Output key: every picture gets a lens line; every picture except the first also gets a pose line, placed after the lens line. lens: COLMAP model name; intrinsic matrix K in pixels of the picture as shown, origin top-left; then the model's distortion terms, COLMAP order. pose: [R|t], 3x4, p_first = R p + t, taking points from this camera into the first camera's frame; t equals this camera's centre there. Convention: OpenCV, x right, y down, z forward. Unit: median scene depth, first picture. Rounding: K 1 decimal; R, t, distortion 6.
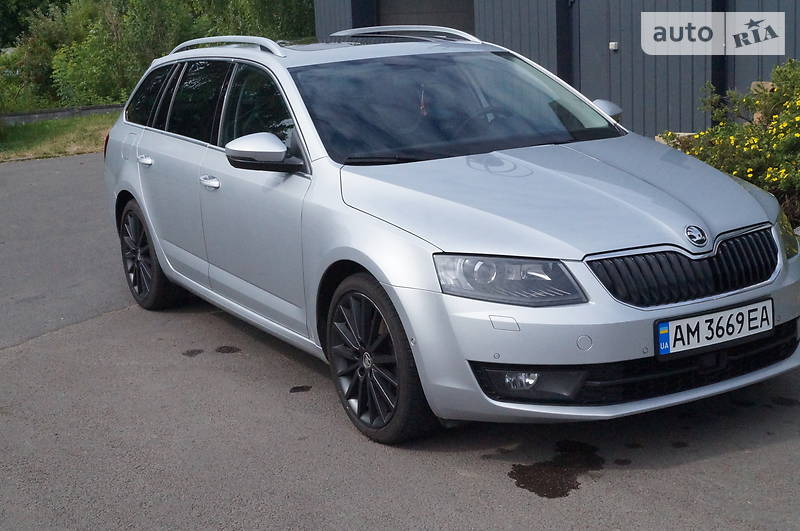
lens RADIAL K [[1171.6, 0, 400.0], [0, 1171.6, 265.5], [0, 0, 1]] dist [0.010093, 0.031597]
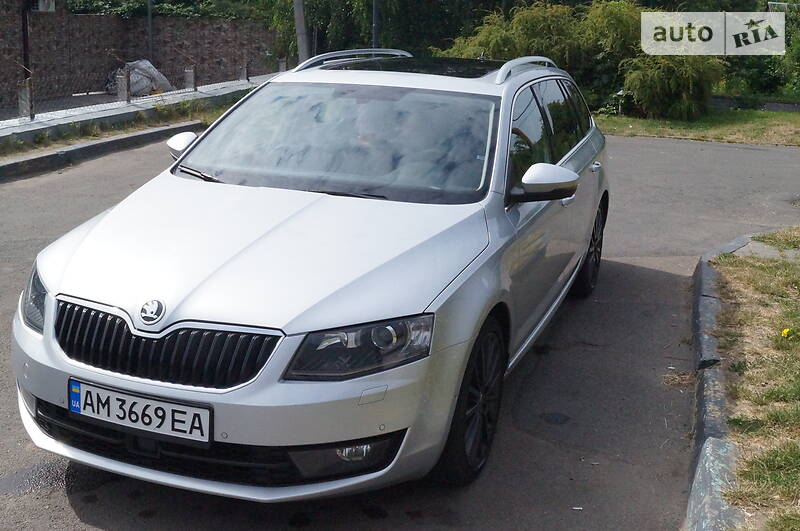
lens RADIAL K [[929.8, 0, 400.0], [0, 929.8, 265.5], [0, 0, 1]] dist [-0.026827, -0.017461]
pose [[0.625916, 0.271209, -0.731215, 0.920817], [-0.226628, 0.960378, 0.162213, -0.228814], [0.746236, 0.064182, 0.662580, 0.667986]]
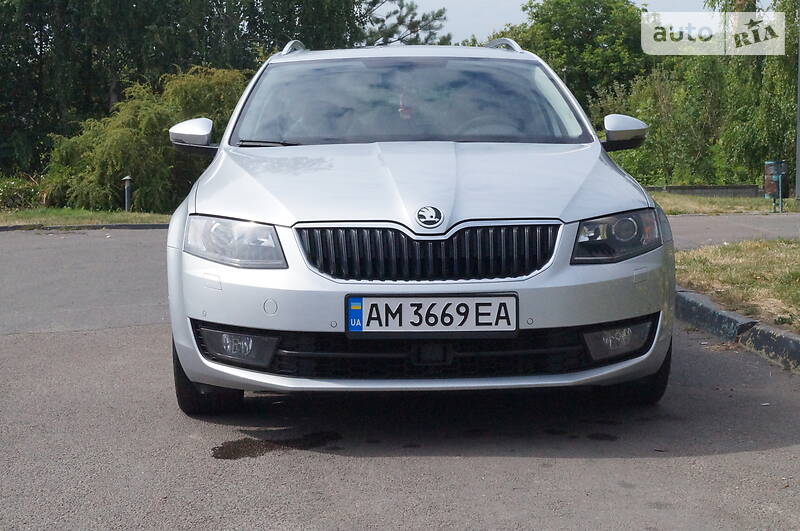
lens RADIAL K [[1406.8, 0, 400.0], [0, 1406.8, 265.5], [0, 0, 1]] dist [0.004894, -0.024432]
pose [[0.877532, 0.085438, -0.471845, 0.777283], [-0.132712, 0.988835, -0.067766, 0.093611], [0.460788, 0.122086, 0.879073, 0.009657]]
